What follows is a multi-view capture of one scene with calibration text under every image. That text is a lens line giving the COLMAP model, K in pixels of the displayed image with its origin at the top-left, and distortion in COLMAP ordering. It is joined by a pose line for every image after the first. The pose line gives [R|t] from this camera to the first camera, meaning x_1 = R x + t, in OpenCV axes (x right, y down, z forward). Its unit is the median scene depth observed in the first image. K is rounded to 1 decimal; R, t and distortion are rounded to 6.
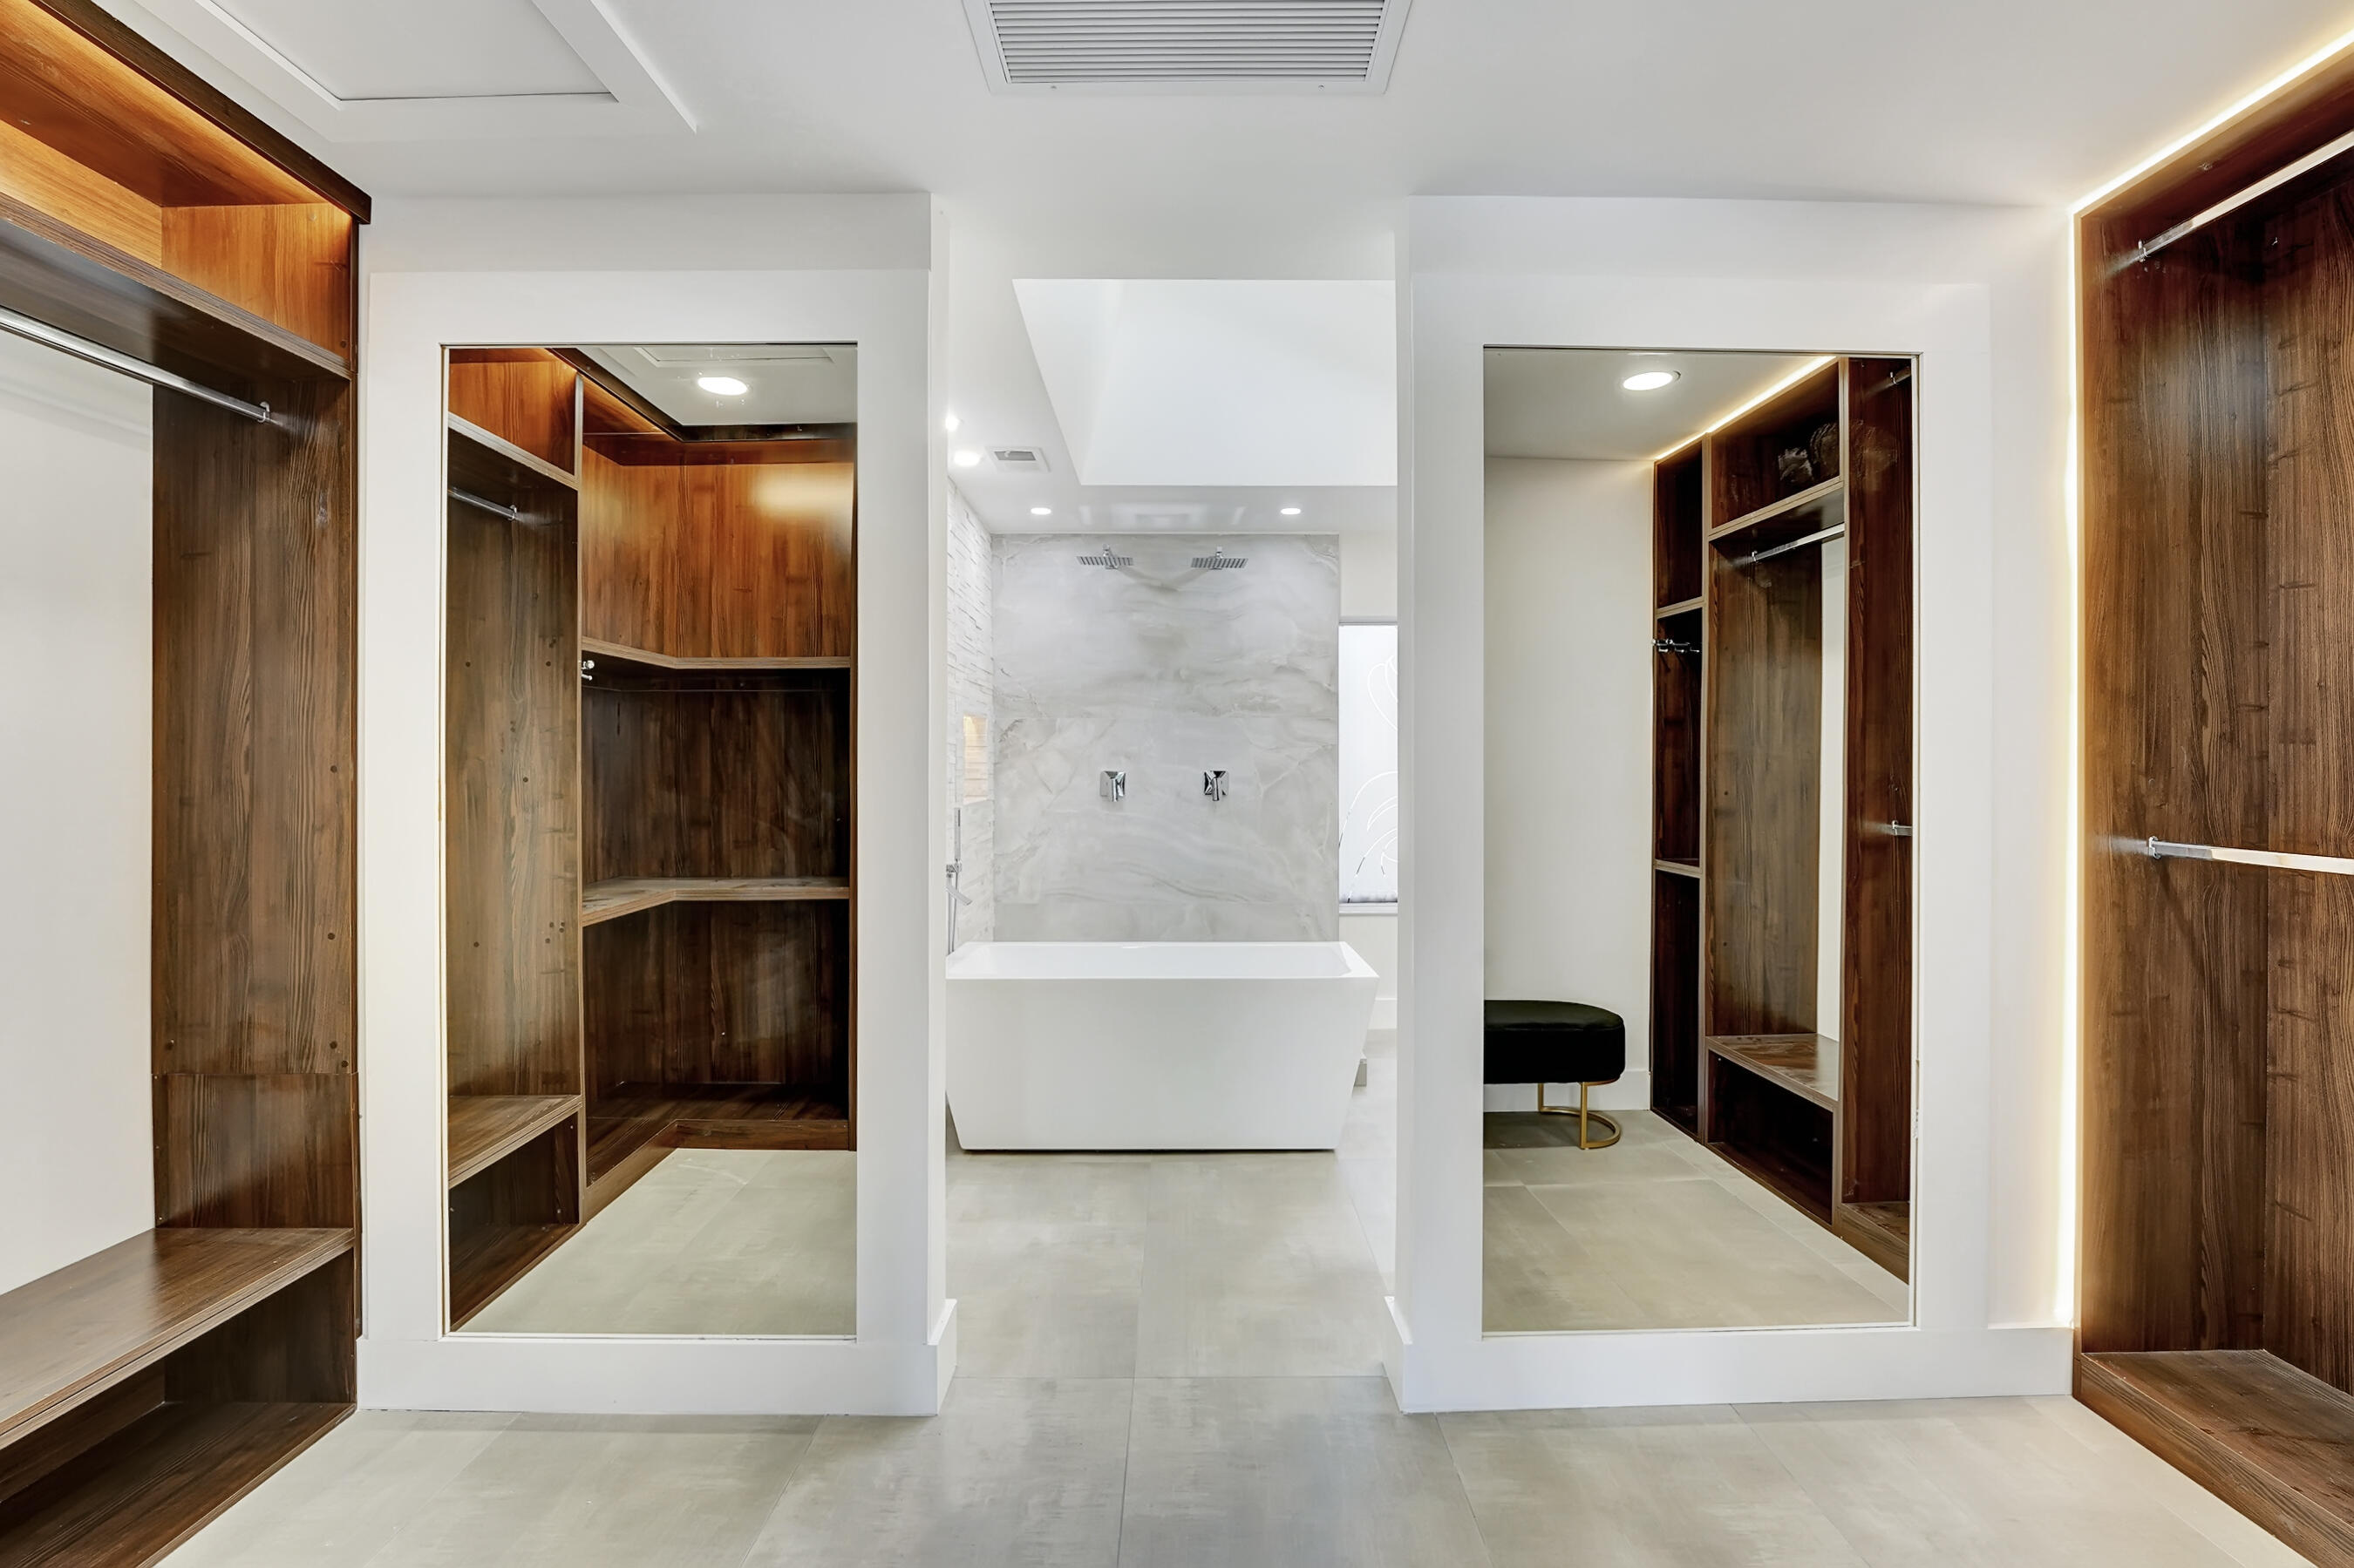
lens RADIAL K [[988.9, 0, 1177.8], [0, 988.9, 766.1], [0, 0, 1]] dist [0.001566, 0.000008]
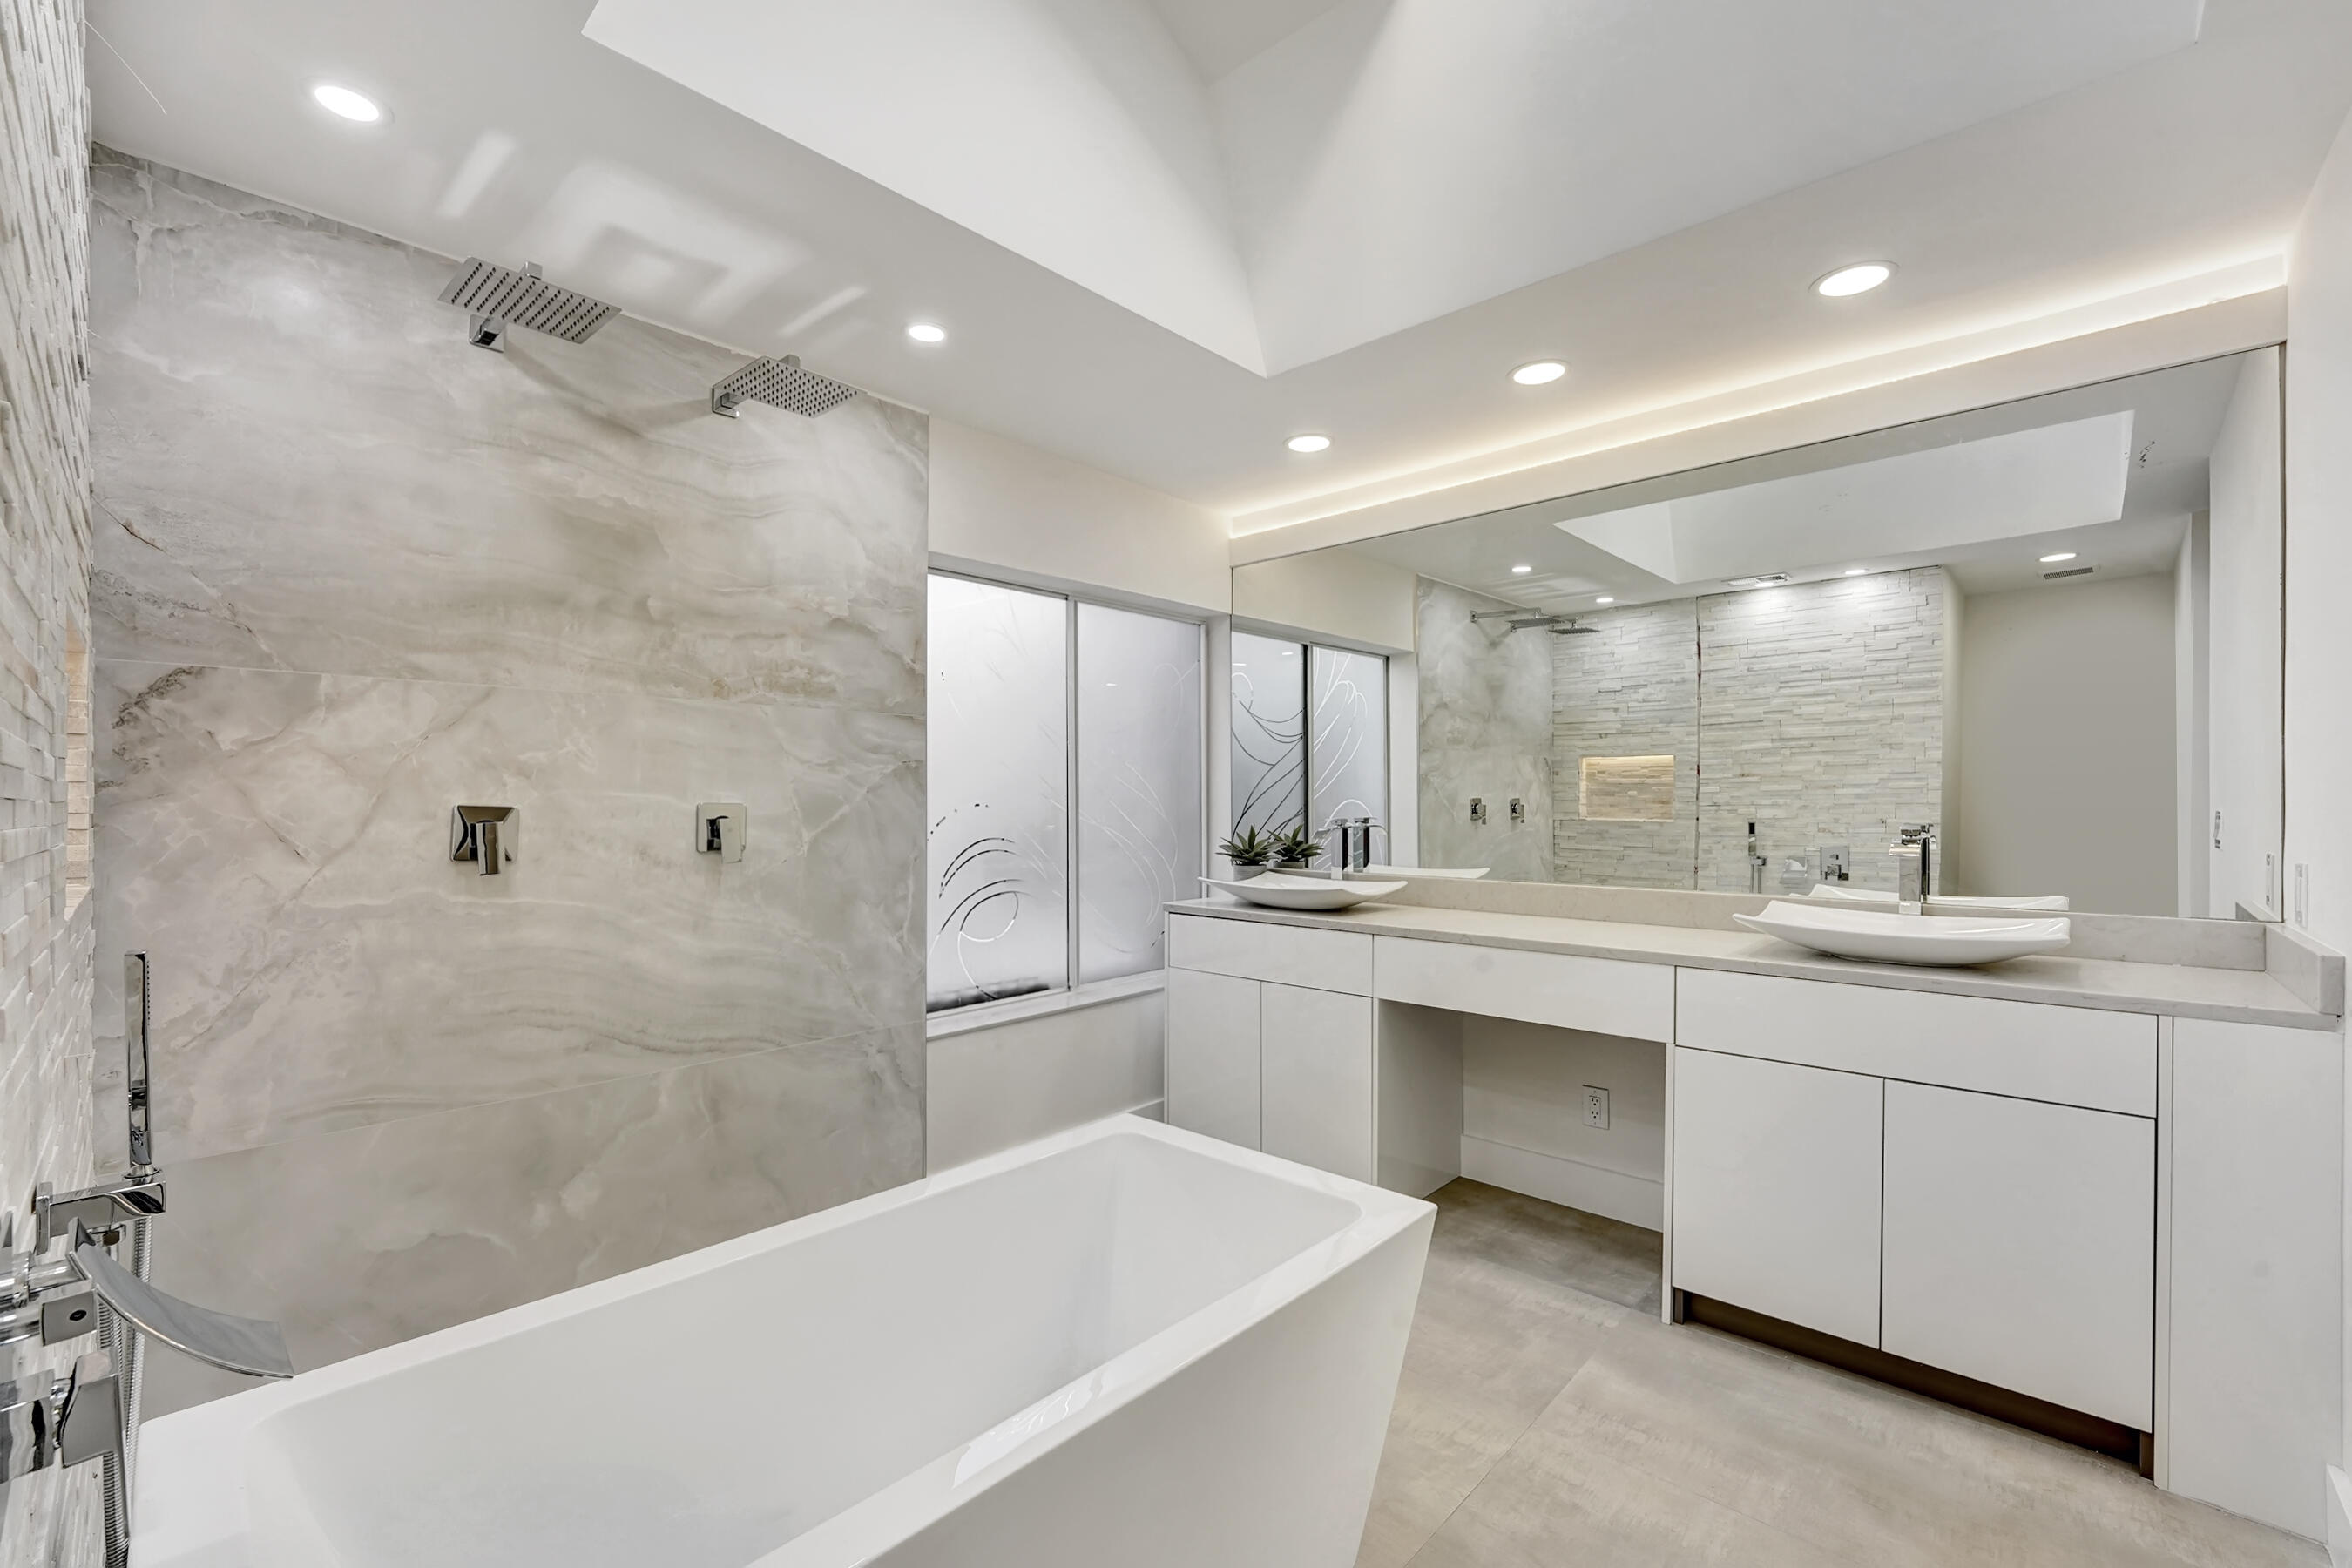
lens RADIAL K [[969.4, 0, 1181.8], [0, 969.4, 800.5], [0, 0, 1]] dist [-0.024268, 0.000960]
pose [[0.684223, 0.000474, 0.729273, -0.163860], [0.001983, 0.999995, -0.002511, 0.004665], [-0.729270, 0.003164, 0.684218, 0.480677]]
